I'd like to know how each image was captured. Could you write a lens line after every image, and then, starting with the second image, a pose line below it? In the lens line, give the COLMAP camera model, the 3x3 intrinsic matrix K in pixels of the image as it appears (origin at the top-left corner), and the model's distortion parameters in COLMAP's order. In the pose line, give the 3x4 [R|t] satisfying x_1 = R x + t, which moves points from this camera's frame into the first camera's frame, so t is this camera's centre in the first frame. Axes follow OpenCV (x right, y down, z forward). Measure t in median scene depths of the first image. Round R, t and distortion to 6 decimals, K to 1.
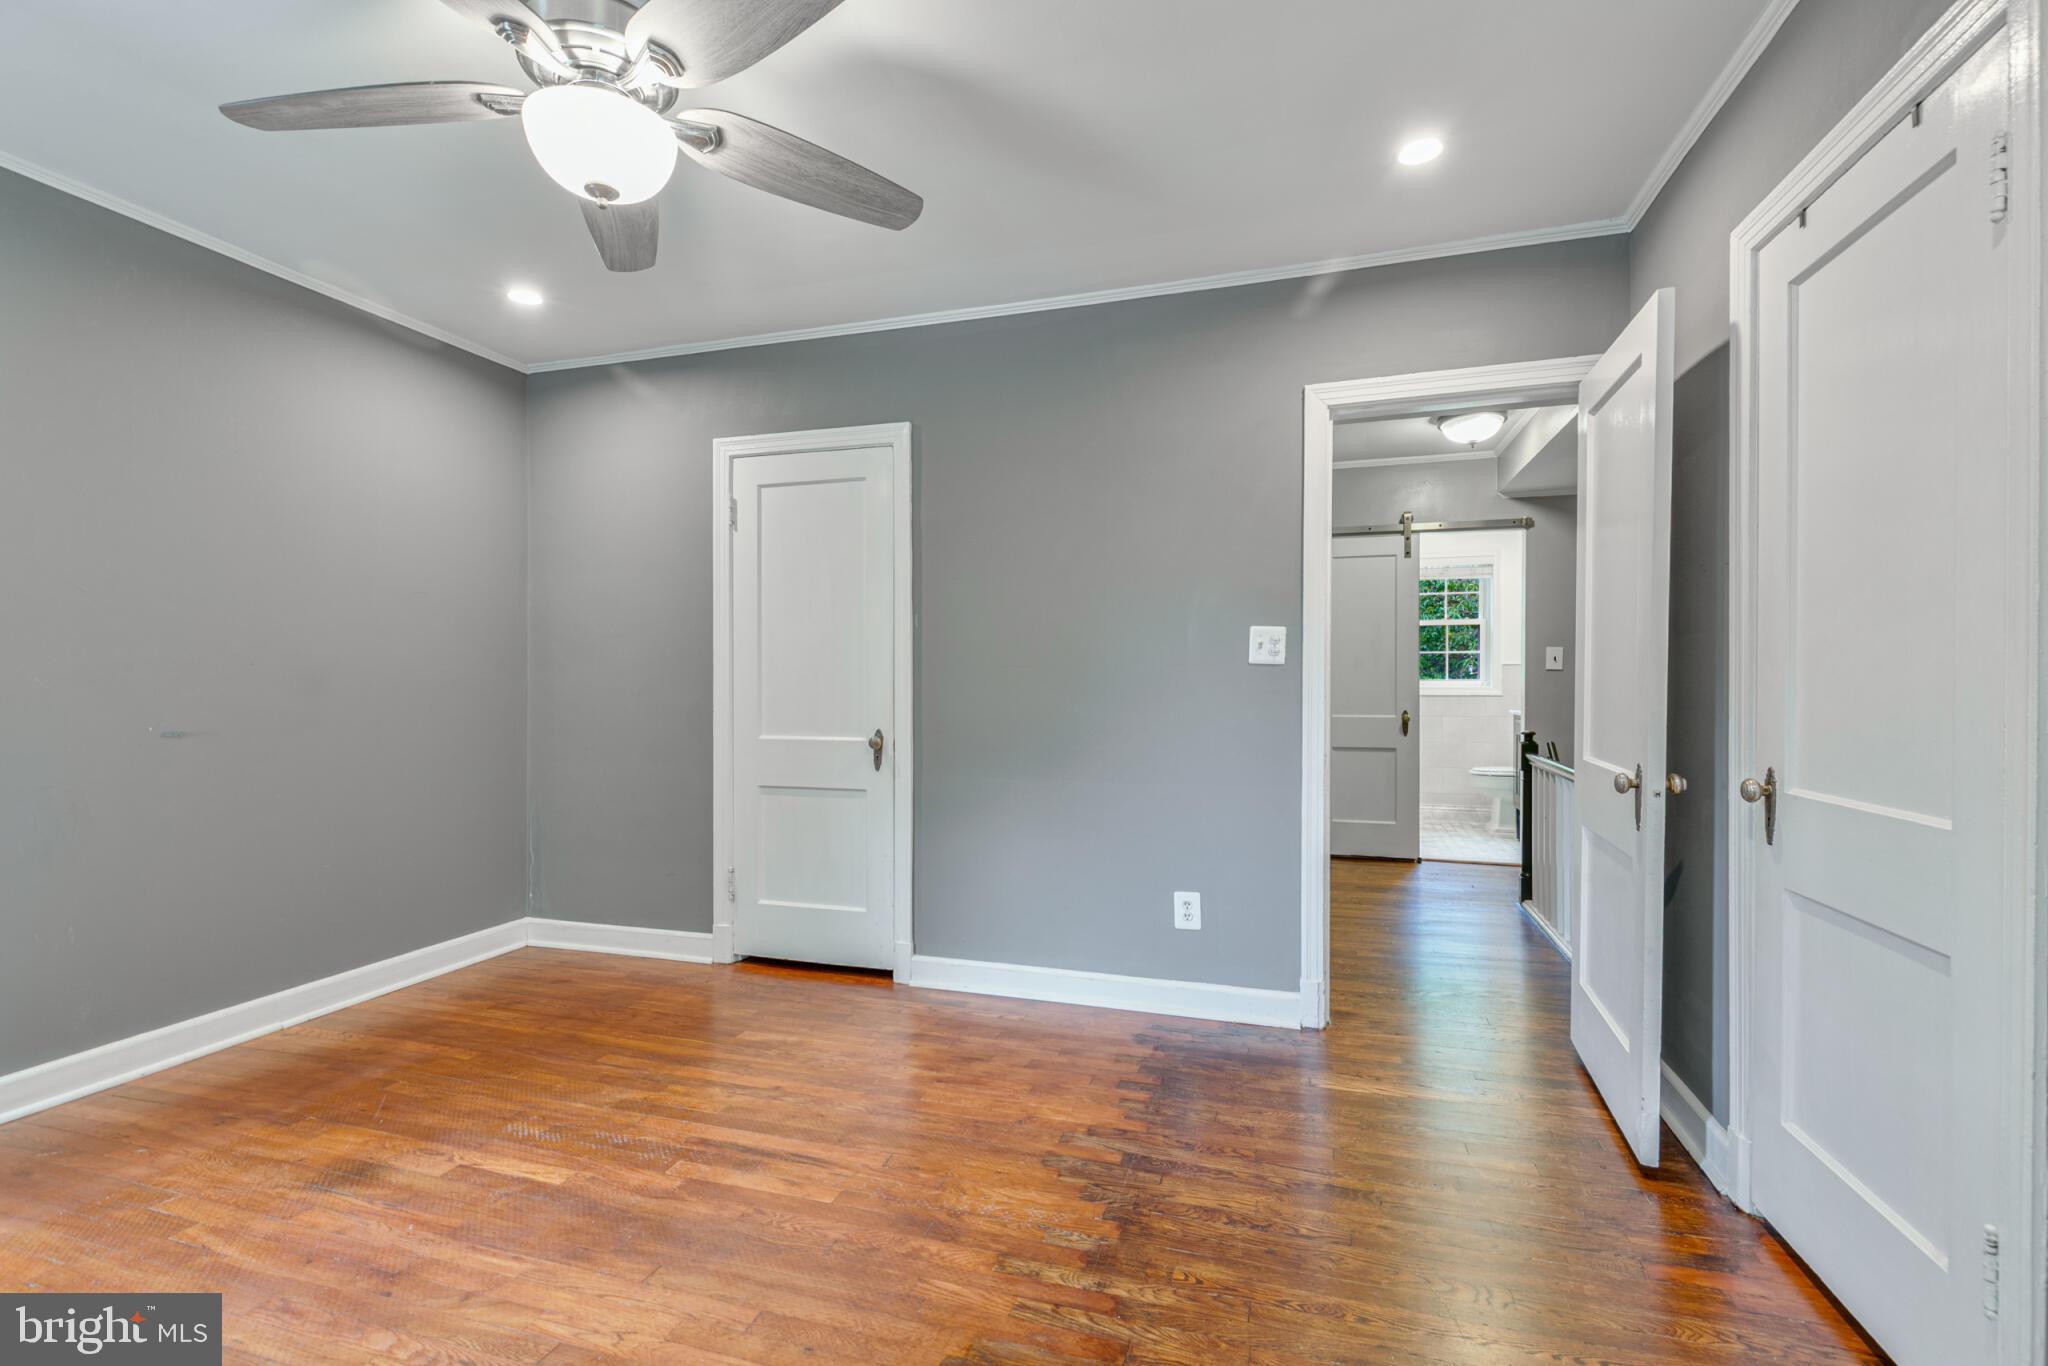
lens RADIAL K [[915.9, 0, 1022.4], [0, 915.9, 686.0], [0, 0, 1]] dist [0.007489, -0.002769]
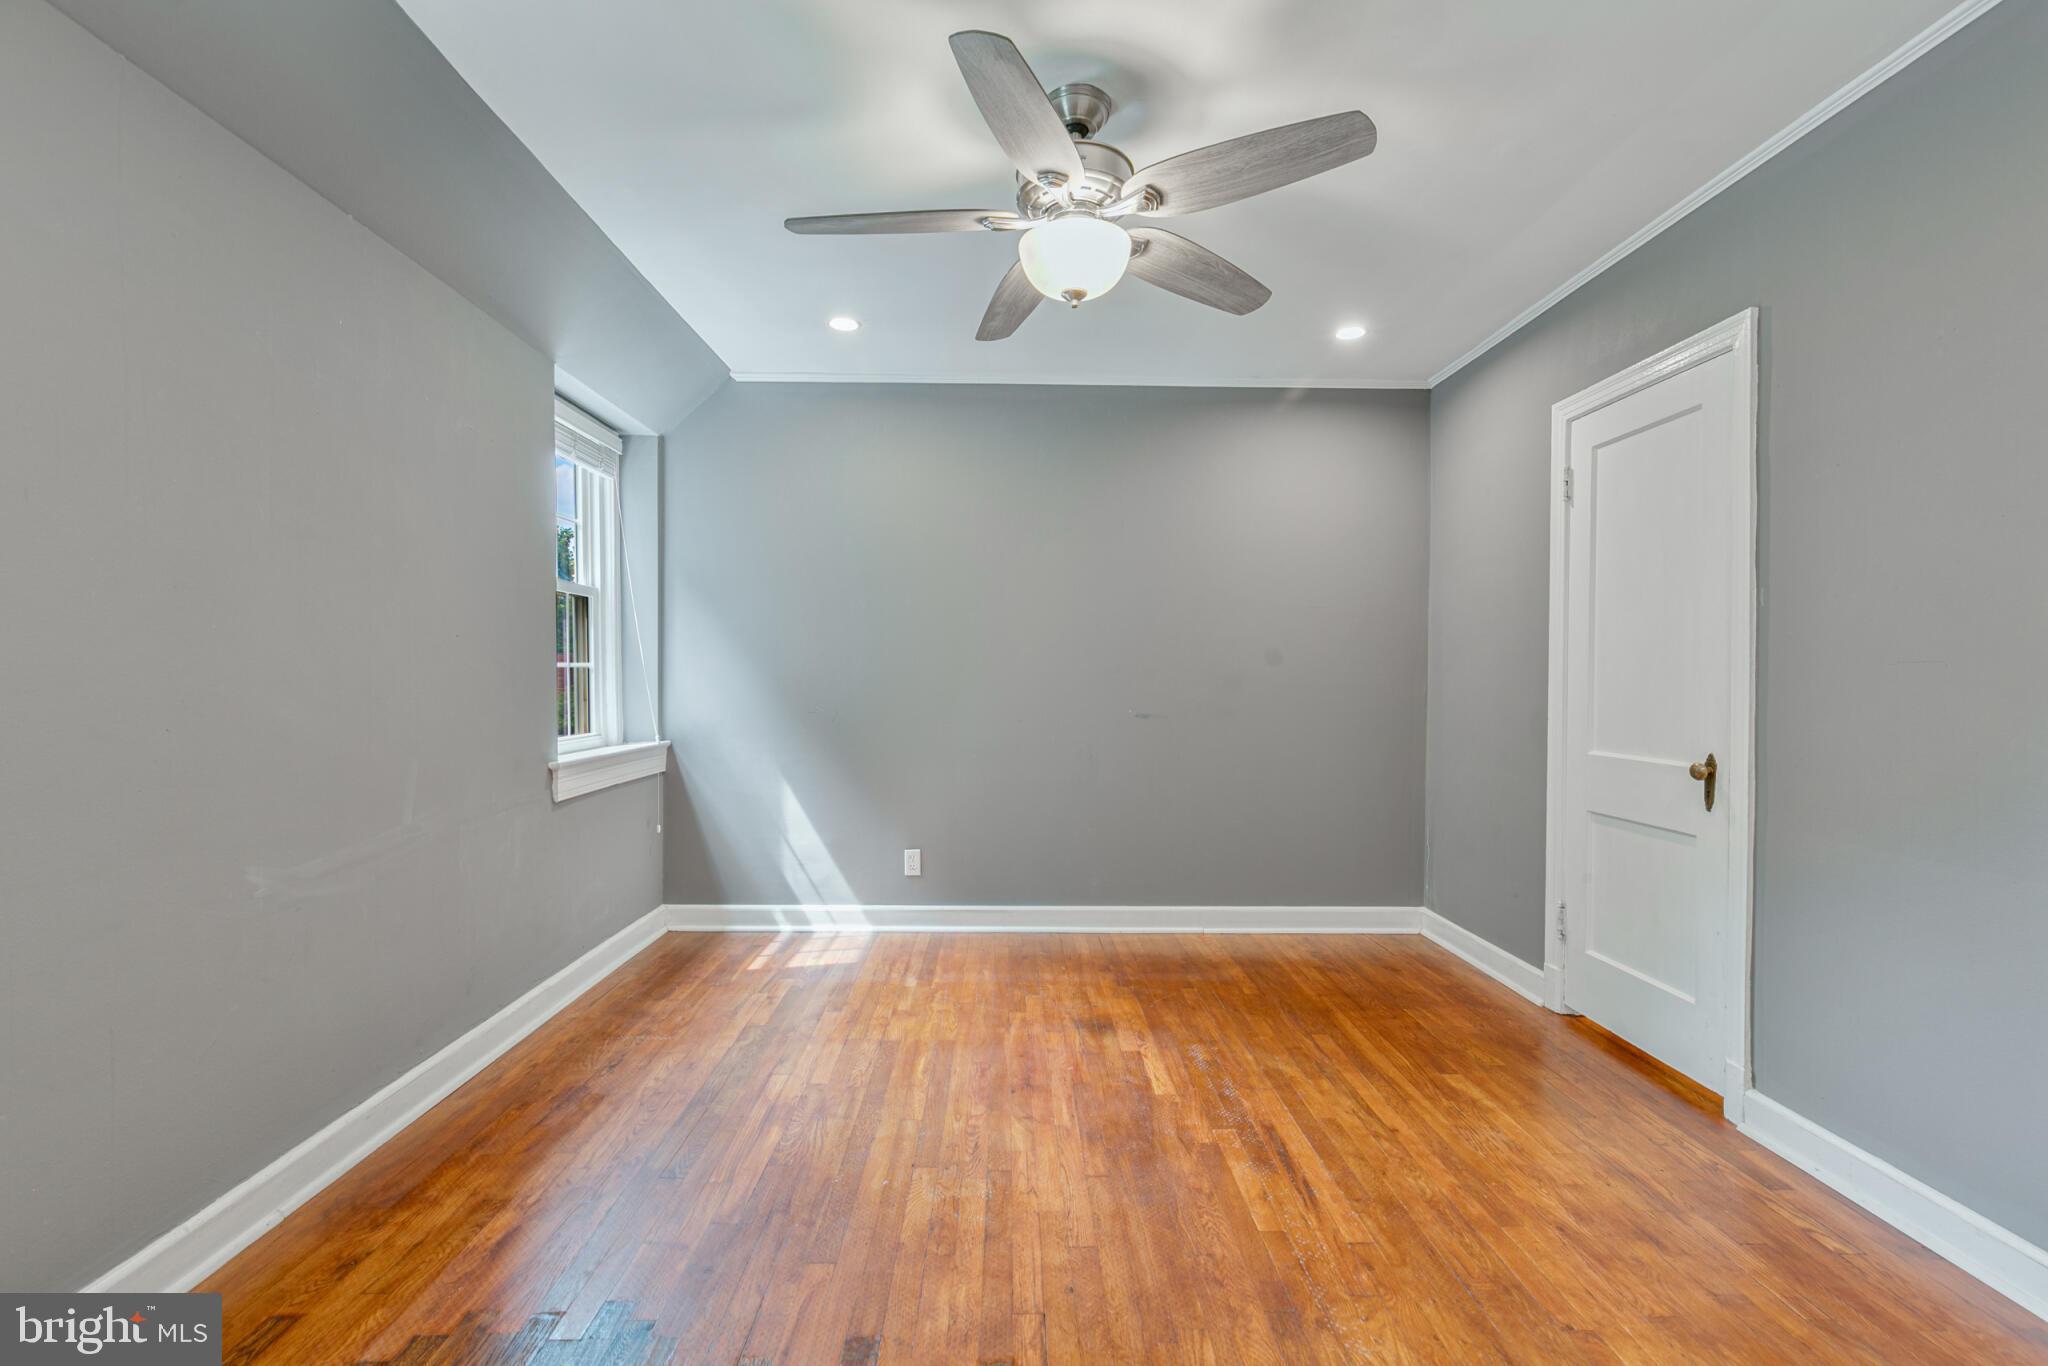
lens RADIAL K [[915.9, 0, 1022.4], [0, 915.9, 686.0], [0, 0, 1]] dist [0.007489, -0.002769]
pose [[0.313591, 0.011745, -0.949486, 0.479408], [-0.011833, 0.999894, 0.008460, -0.006807], [0.949484, 0.008582, 0.313697, 0.360819]]
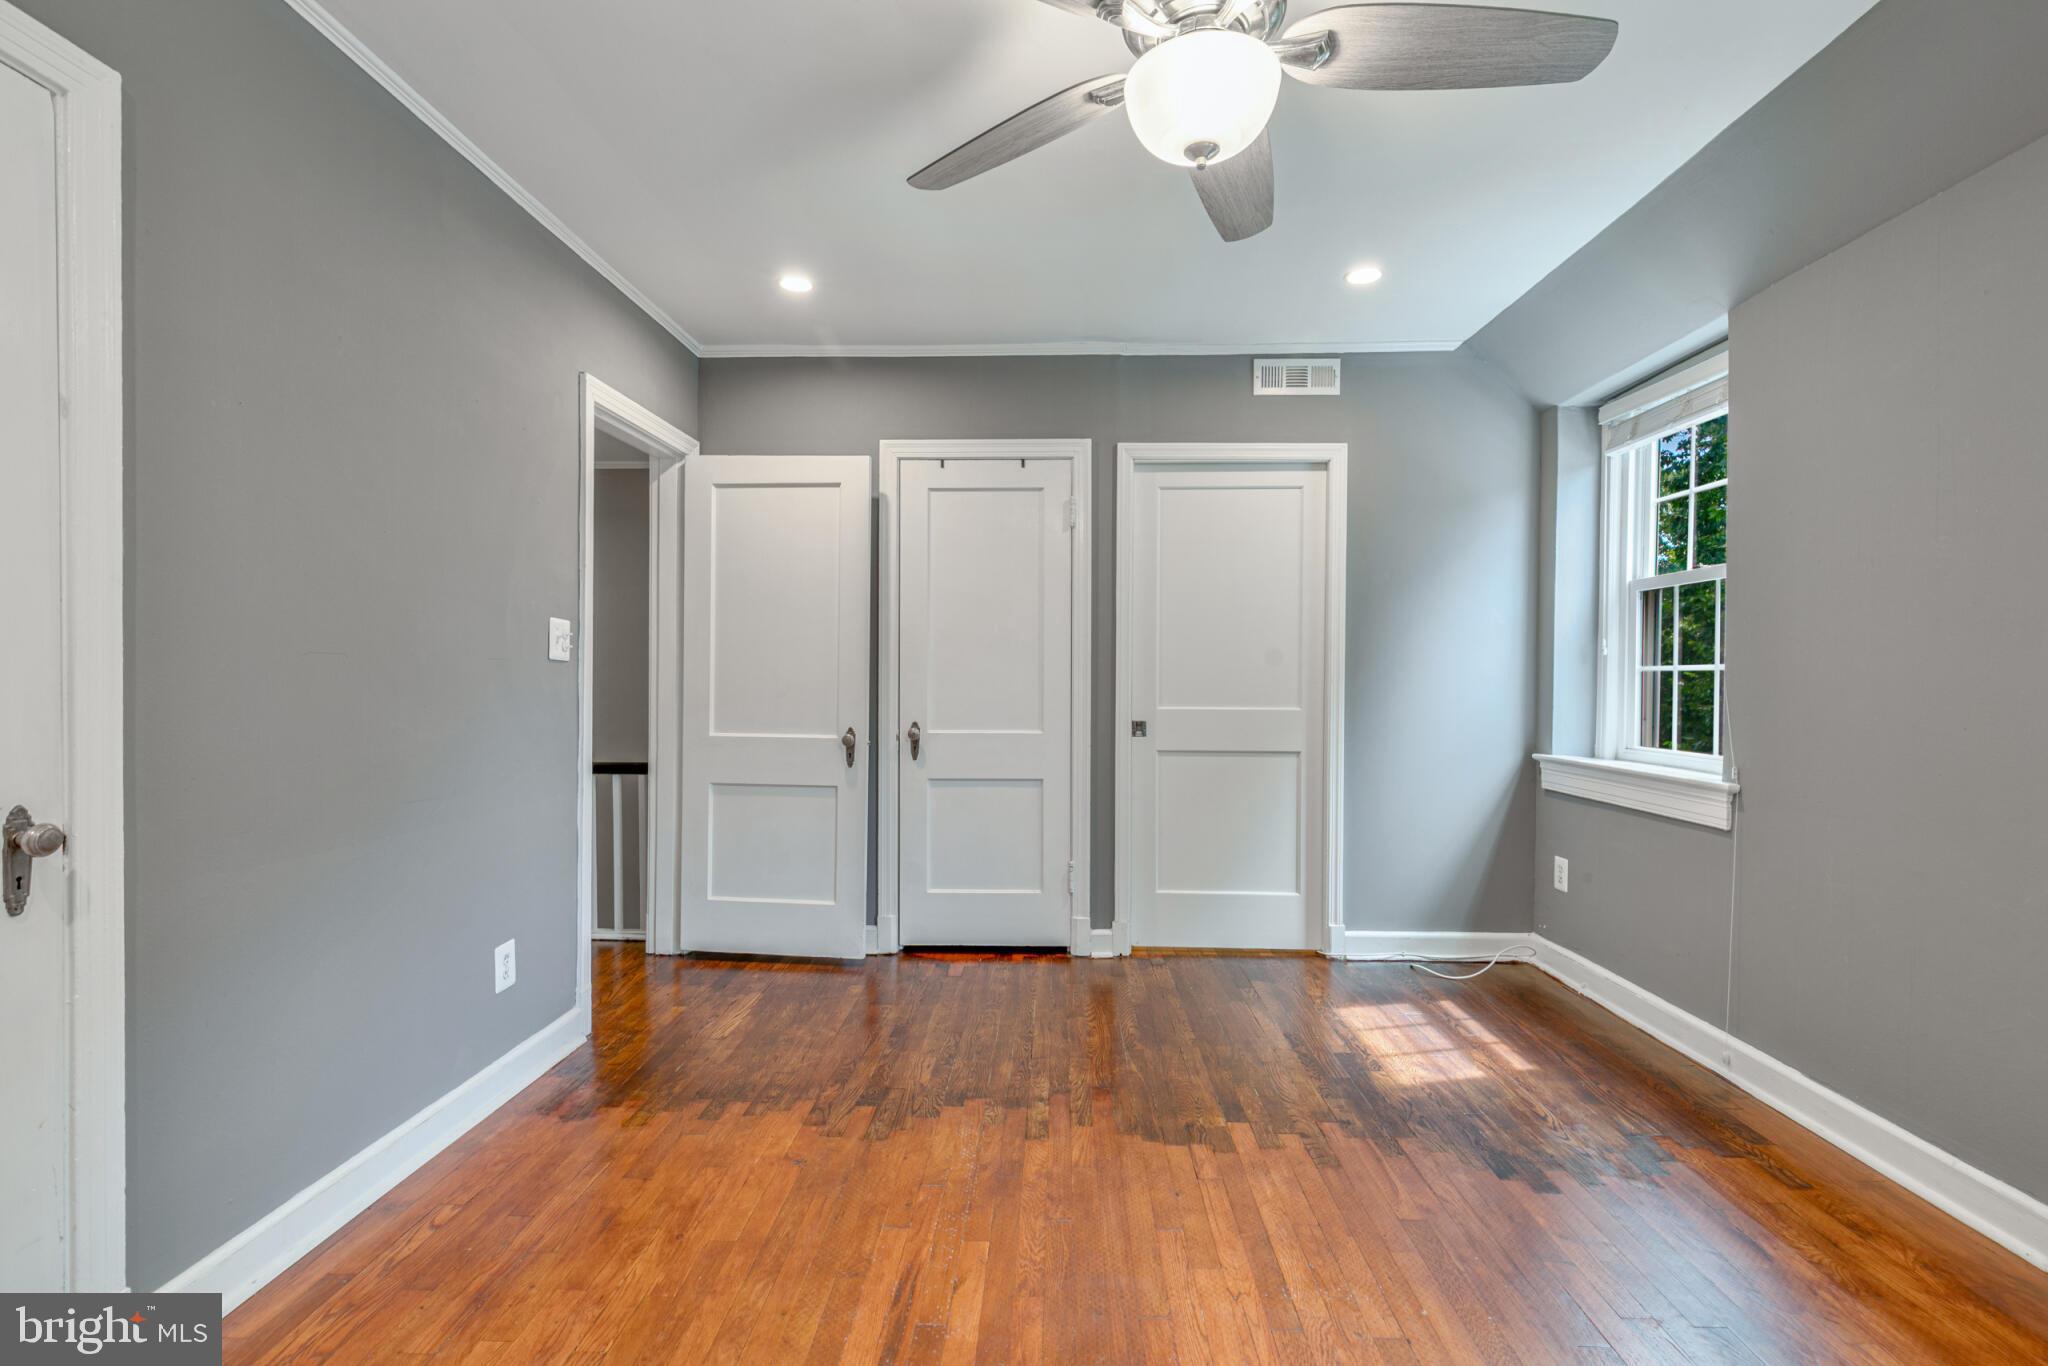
lens RADIAL K [[915.9, 0, 1022.4], [0, 915.9, 686.0], [0, 0, 1]] dist [0.007489, -0.002769]
pose [[-0.259303, -0.009977, 0.965745, -0.867973], [0.003226, 0.999932, 0.011196, -0.008570], [-0.965791, 0.006019, -0.259253, 0.941407]]
